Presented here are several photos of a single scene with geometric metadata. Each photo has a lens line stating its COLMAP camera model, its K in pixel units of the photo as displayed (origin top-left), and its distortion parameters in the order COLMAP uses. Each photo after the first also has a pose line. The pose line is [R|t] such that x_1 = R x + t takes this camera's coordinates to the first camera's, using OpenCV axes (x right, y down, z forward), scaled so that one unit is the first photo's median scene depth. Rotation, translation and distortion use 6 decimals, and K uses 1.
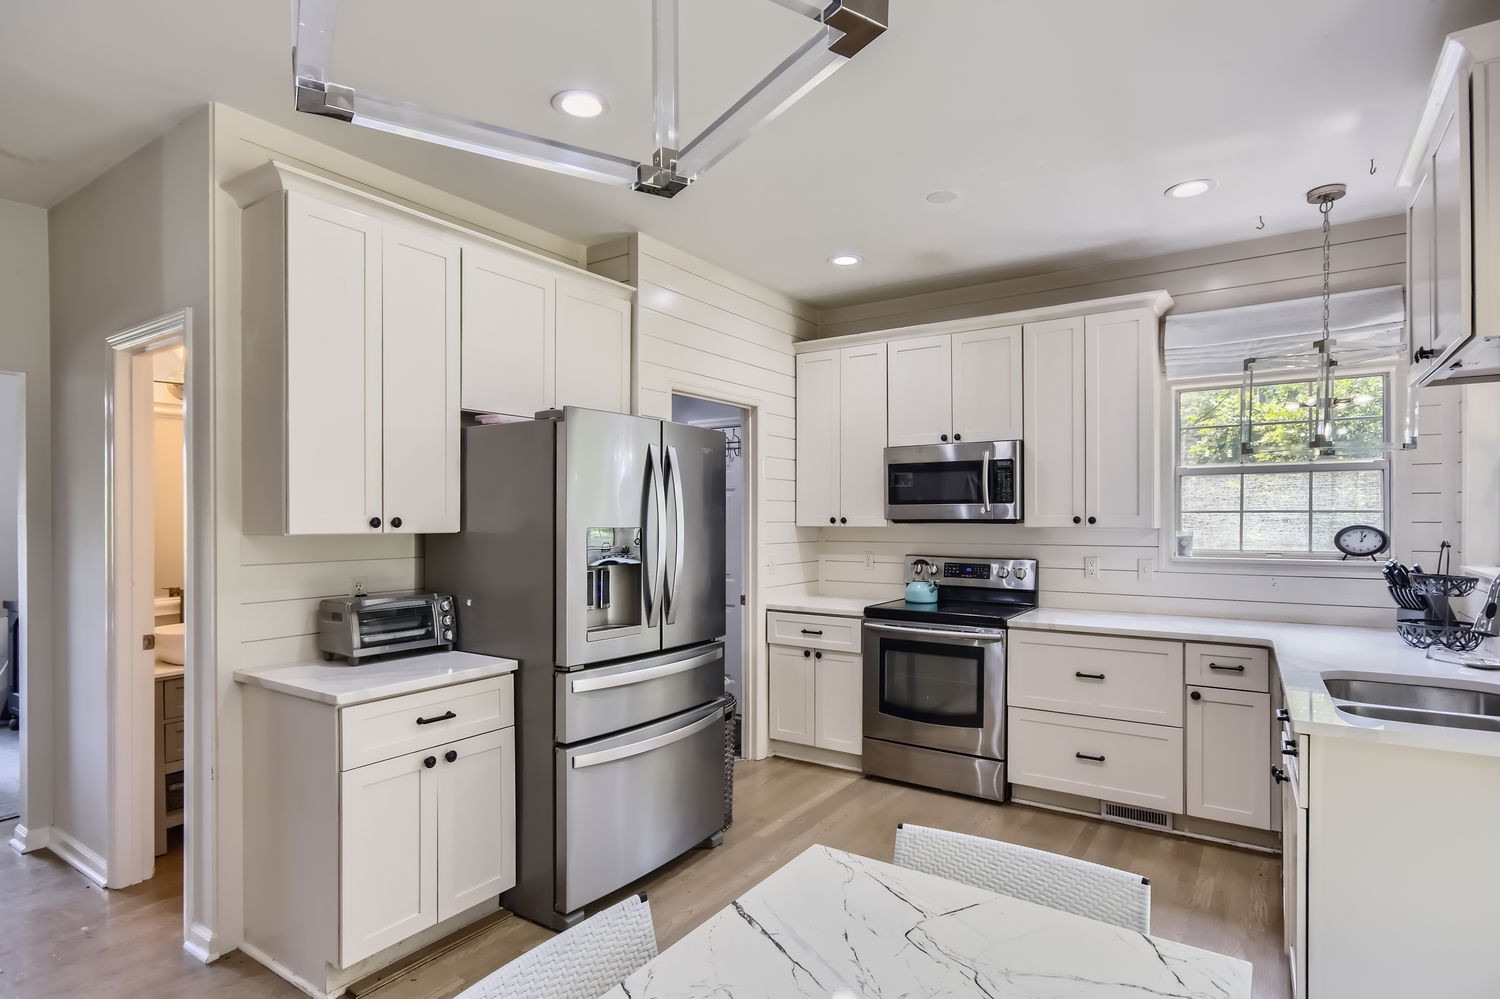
lens RADIAL K [[768.9, 0, 753.2], [0, 768.9, 523.3], [0, 0, 1]] dist [-0.001965, 0.019512]
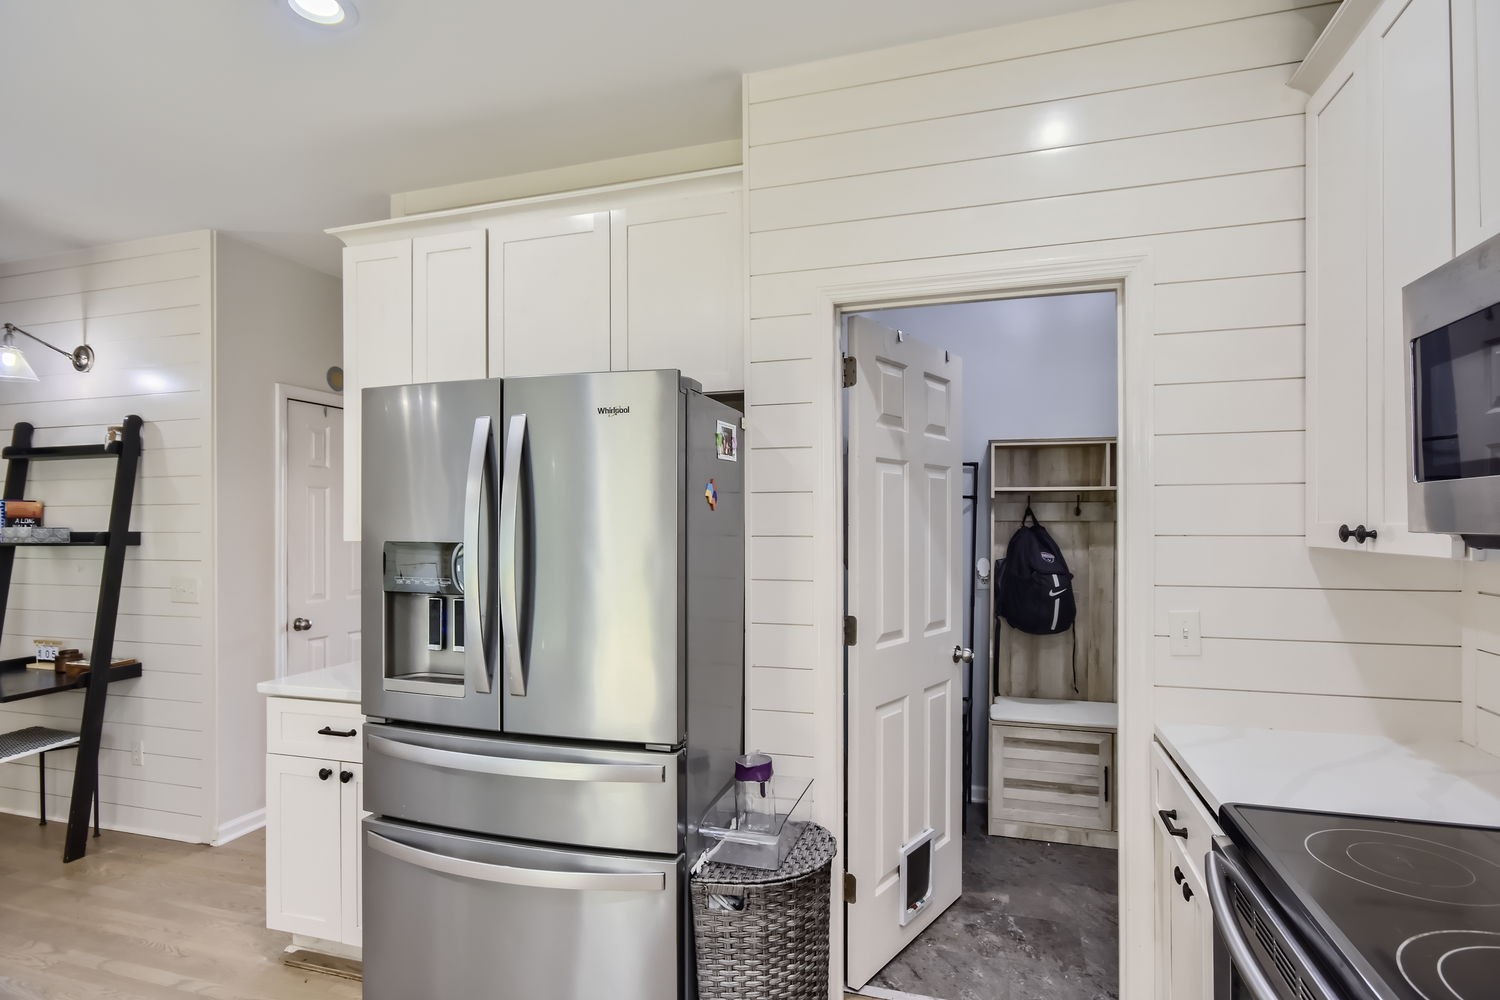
lens RADIAL K [[757.9, 0, 755.6], [0, 757.9, 512.9], [0, 0, 1]] dist [-0.021647, 0.018345]
pose [[0.289312, -0.009359, -0.957189, 0.425326], [-0.002097, 0.999944, -0.010410, -0.010625], [0.957233, 0.005019, 0.289276, 0.790617]]
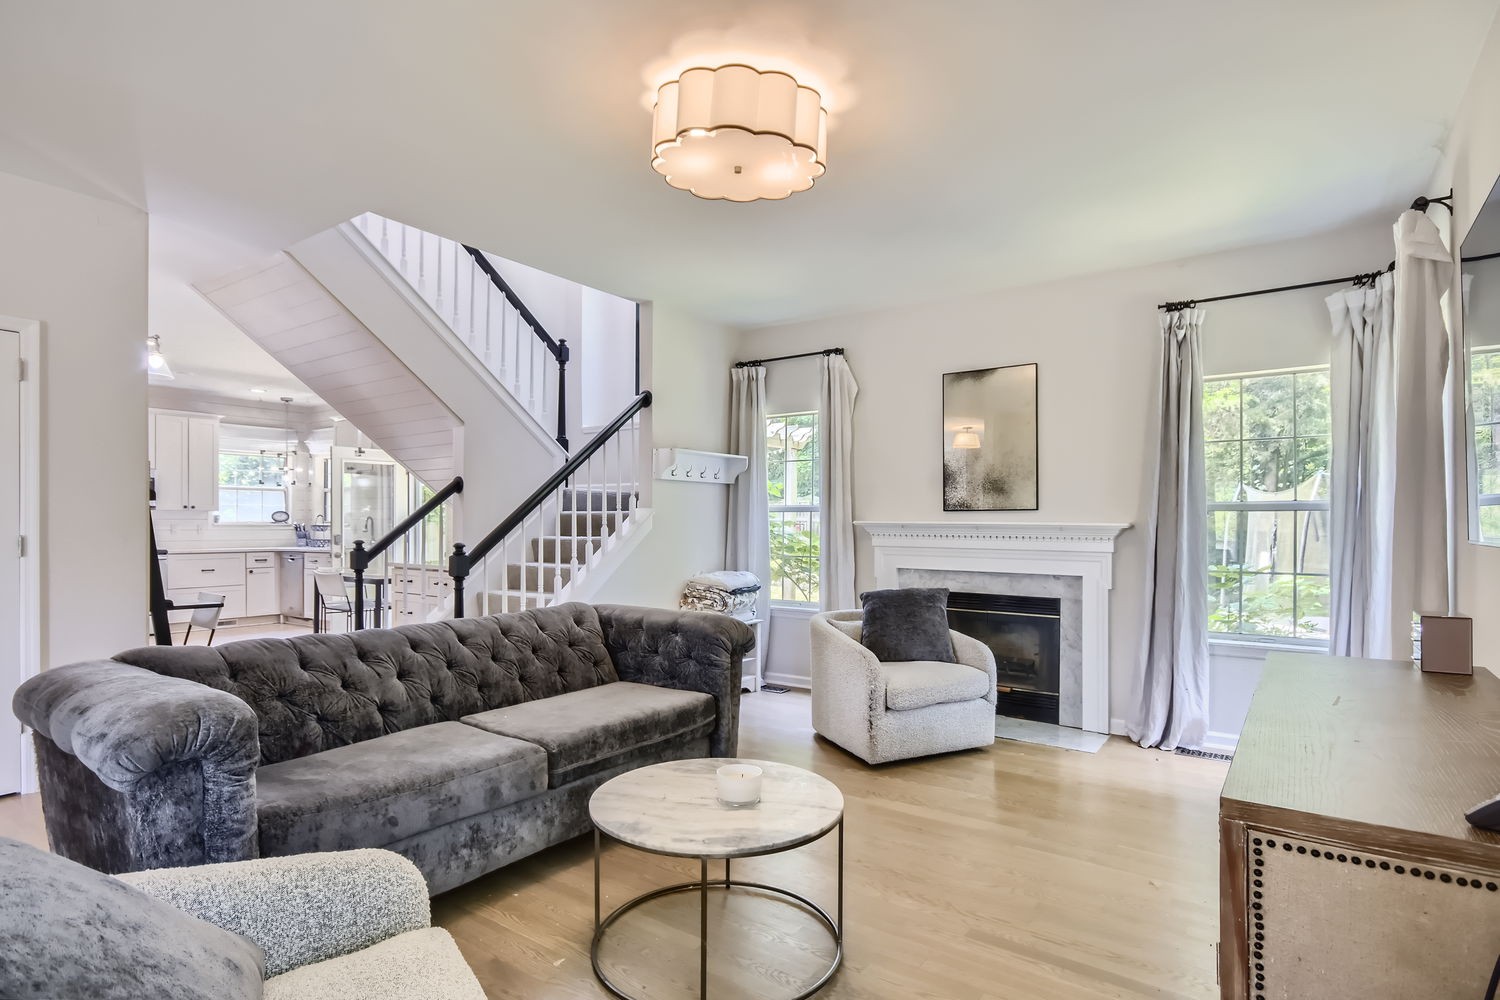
lens RADIAL K [[768.9, 0, 753.2], [0, 768.9, 523.8], [0, 0, 1]] dist [-0.001965, 0.019512]
pose [[0.034753, 0.001389, 0.999395, -1.800658], [0.002208, 0.999996, -0.001466, 0.052017], [-0.999393, 0.002258, 0.034750, -0.754599]]
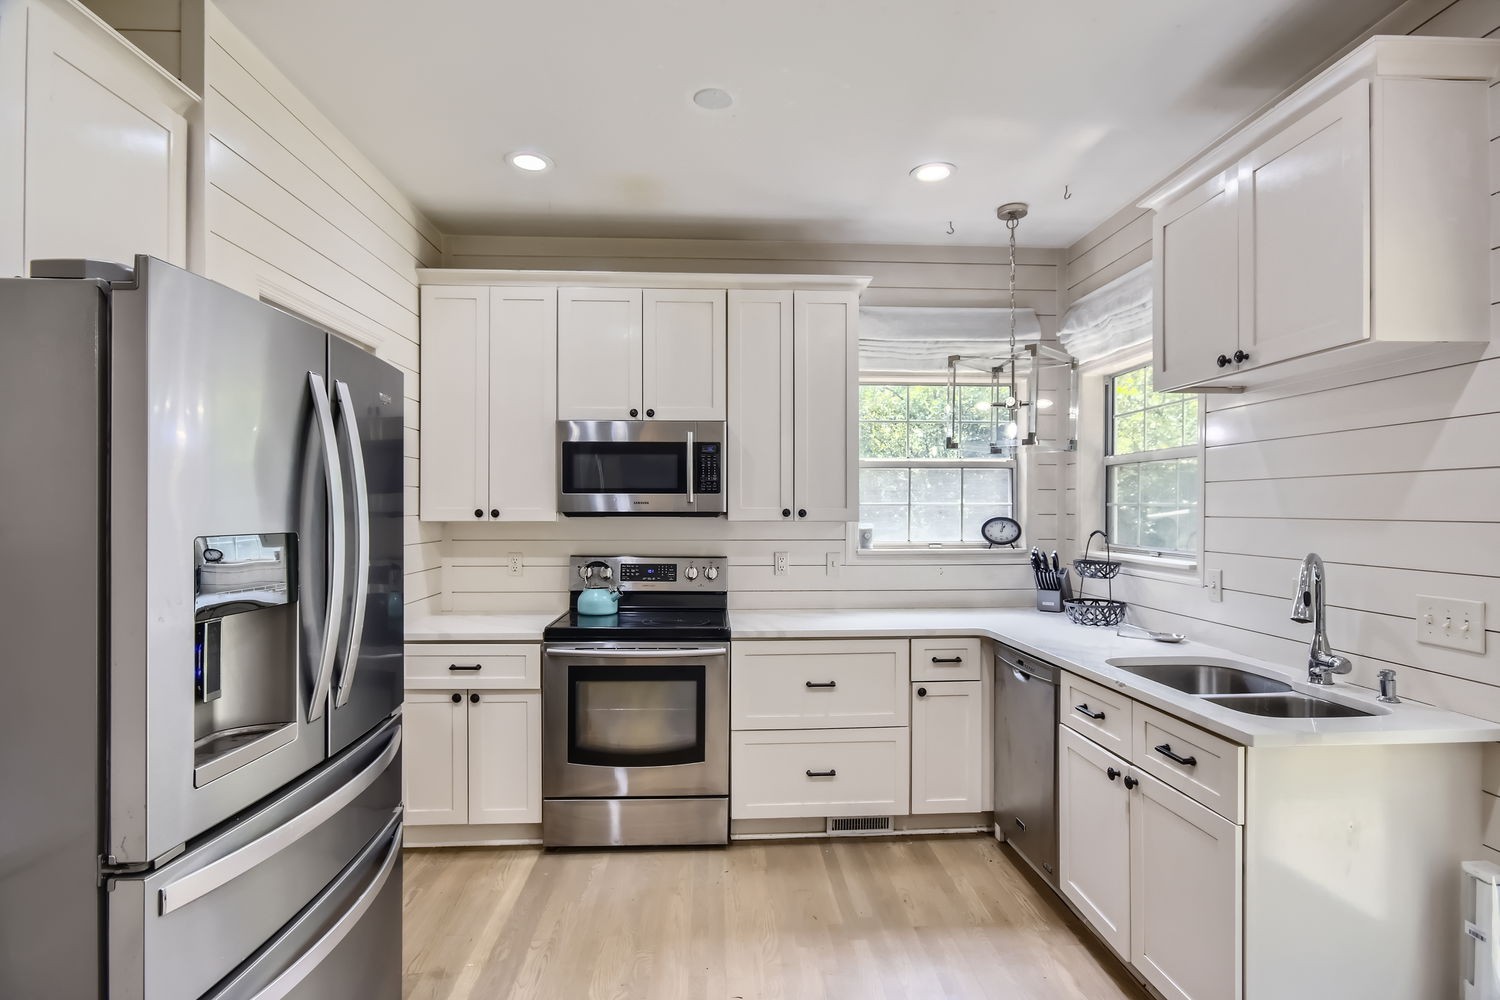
lens RADIAL K [[757.9, 0, 755.6], [0, 757.9, 512.9], [0, 0, 1]] dist [-0.021647, 0.018345]
pose [[0.801941, -0.002773, 0.597397, -0.145901], [0.002366, 0.999996, 0.001466, -0.005706], [-0.597399, 0.000238, 0.801944, 0.301628]]
